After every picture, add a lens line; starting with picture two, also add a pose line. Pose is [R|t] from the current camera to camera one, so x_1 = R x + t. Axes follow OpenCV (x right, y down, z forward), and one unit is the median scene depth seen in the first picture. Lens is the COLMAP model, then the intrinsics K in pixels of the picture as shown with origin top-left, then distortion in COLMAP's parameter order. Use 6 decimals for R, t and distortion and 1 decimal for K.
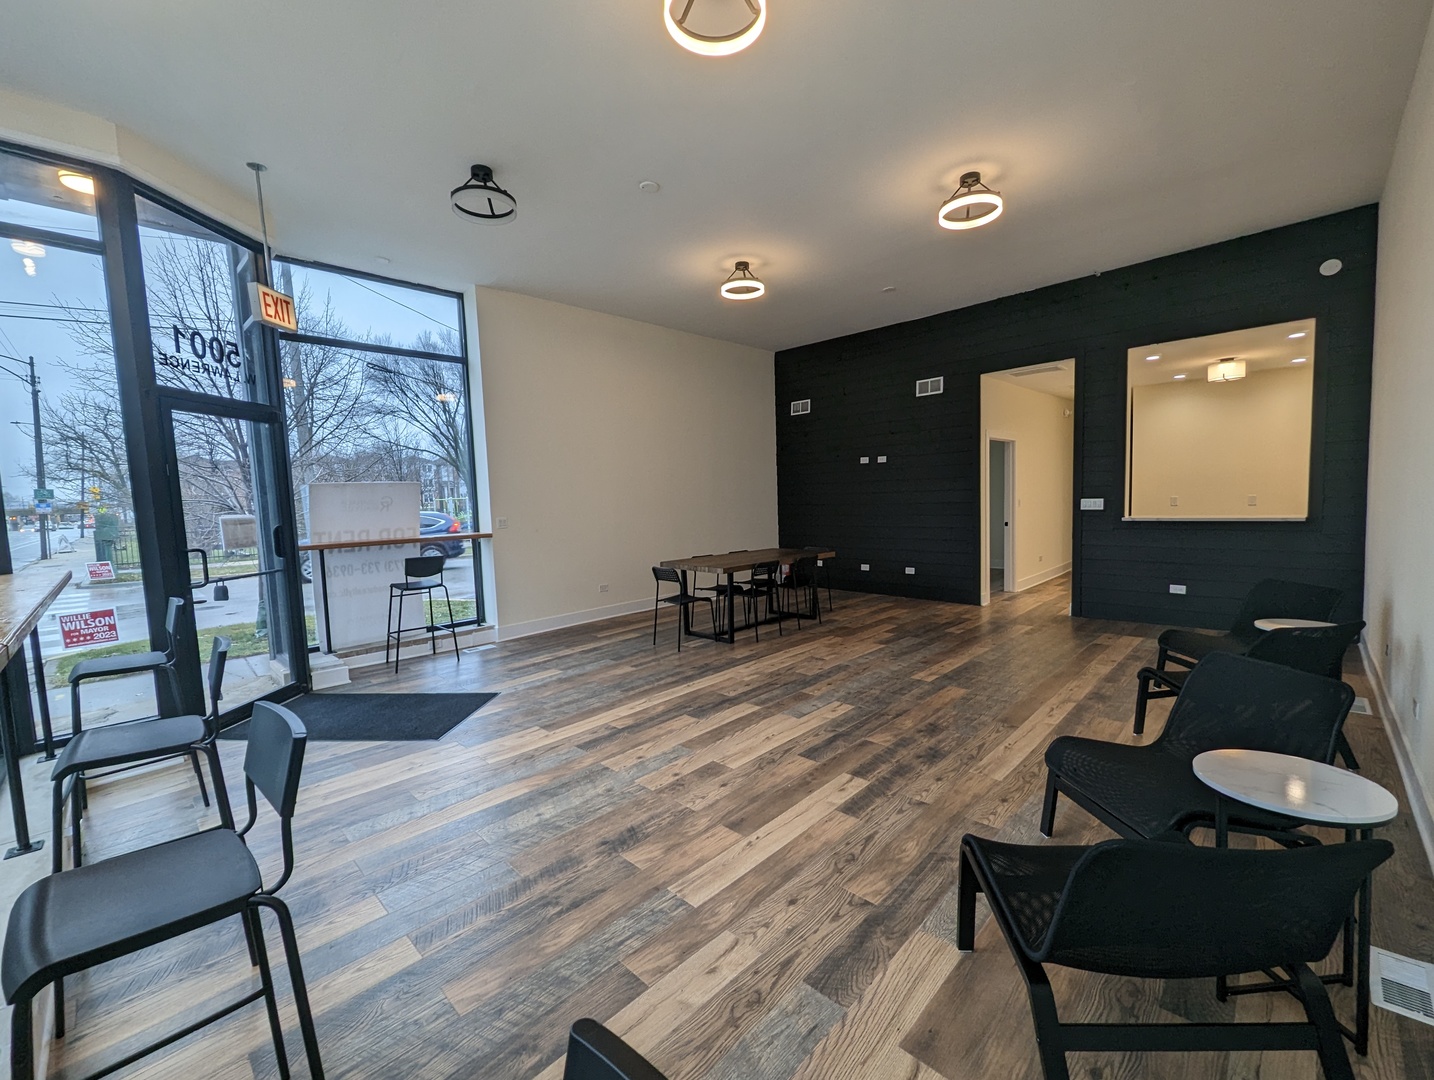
lens RADIAL K [[593.6, 0, 721.0], [0, 593.6, 542.1], [0, 0, 1]] dist [0.000987, -0.000007]
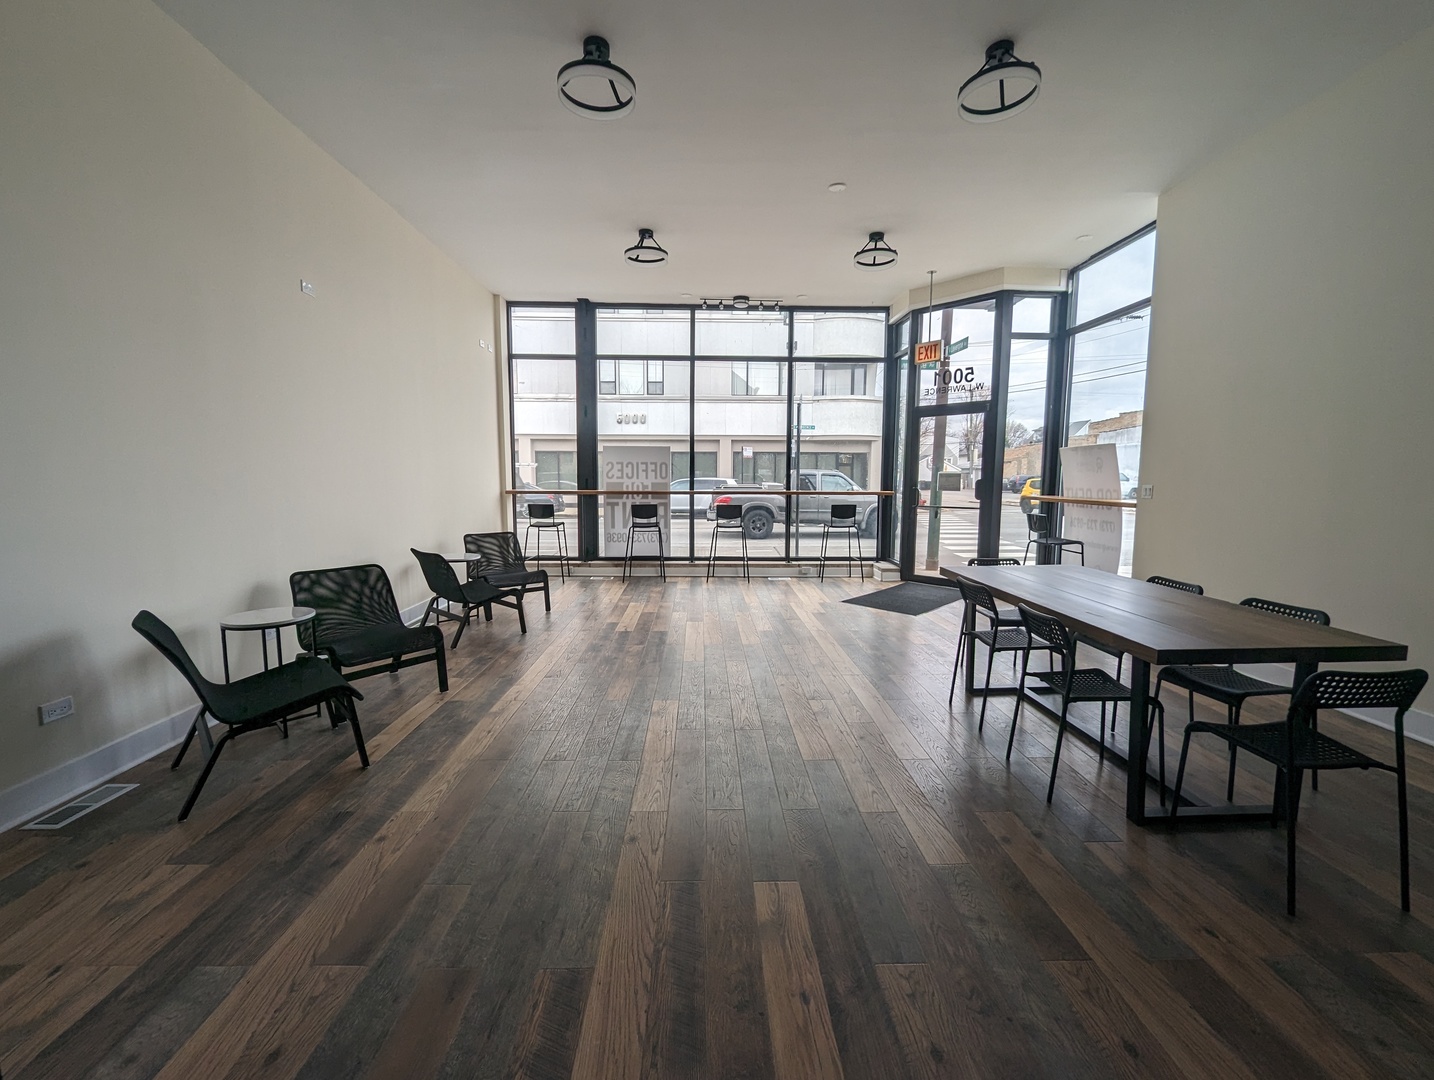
lens RADIAL K [[593.6, 0, 721.0], [0, 593.6, 542.1], [0, 0, 1]] dist [0.000987, -0.000007]
pose [[-0.690727, 0.111427, -0.714479, 0.966233], [-0.037427, 0.981223, 0.189210, -0.153511], [0.722147, 0.157433, -0.673587, 1.809191]]
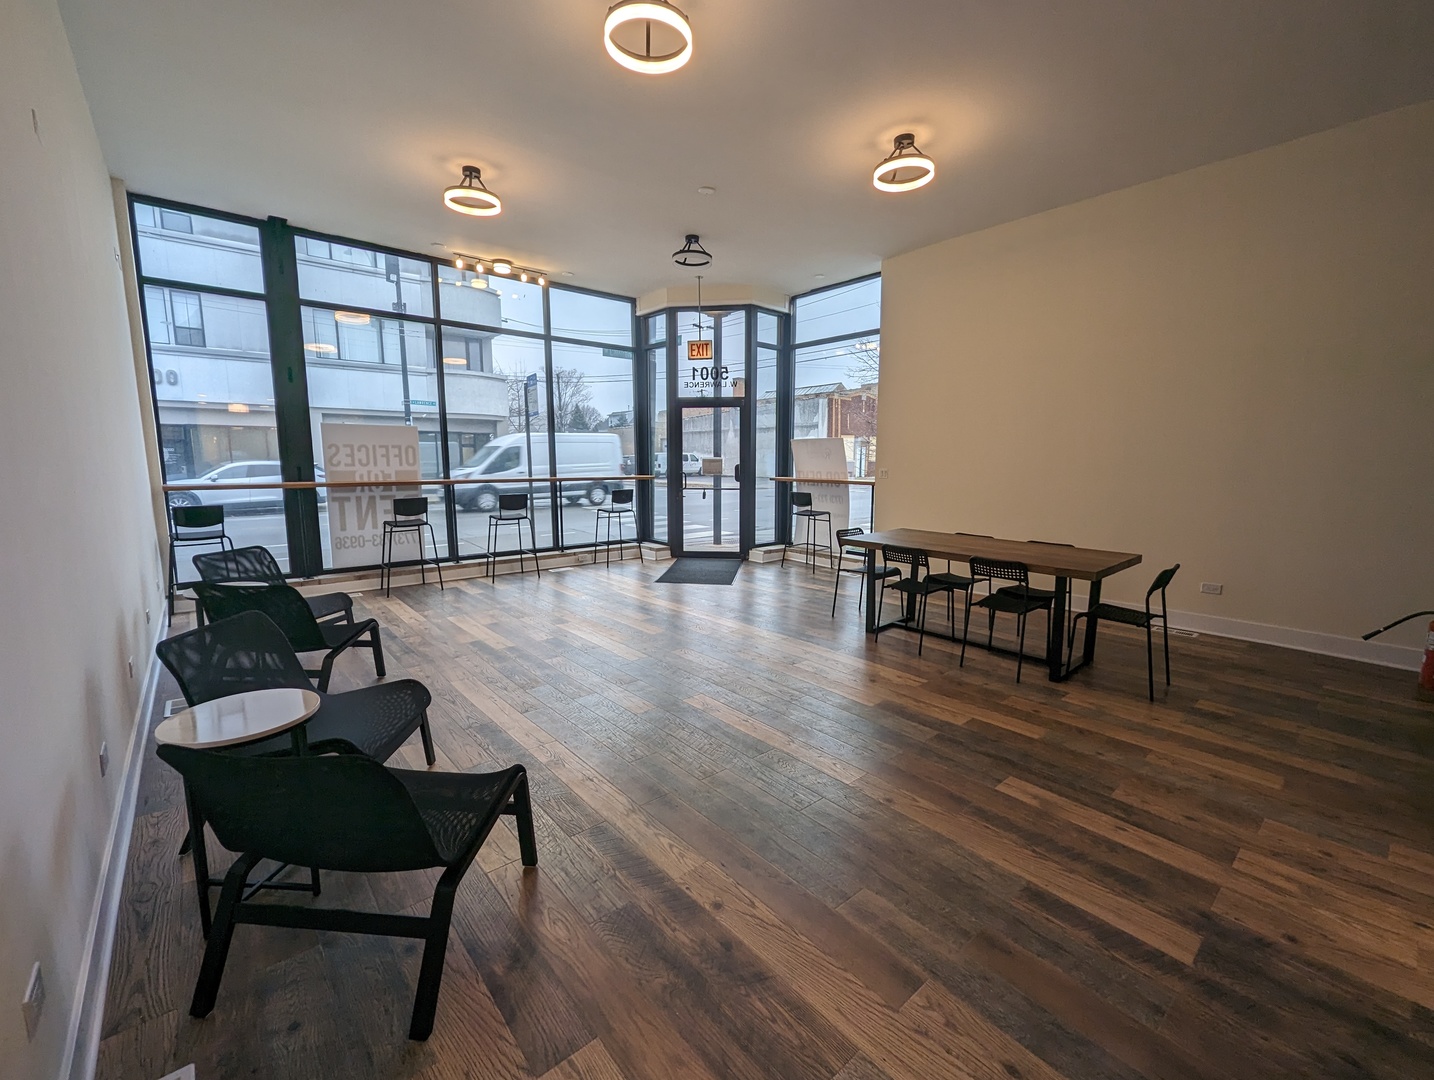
lens RADIAL K [[593.6, 0, 721.0], [0, 593.6, 542.1], [0, 0, 1]] dist [0.000987, -0.000007]
pose [[-0.080008, 0.173360, -0.981603, 1.239376], [-0.079479, 0.980515, 0.179646, -0.132285], [0.993621, 0.092390, -0.064671, 1.243417]]
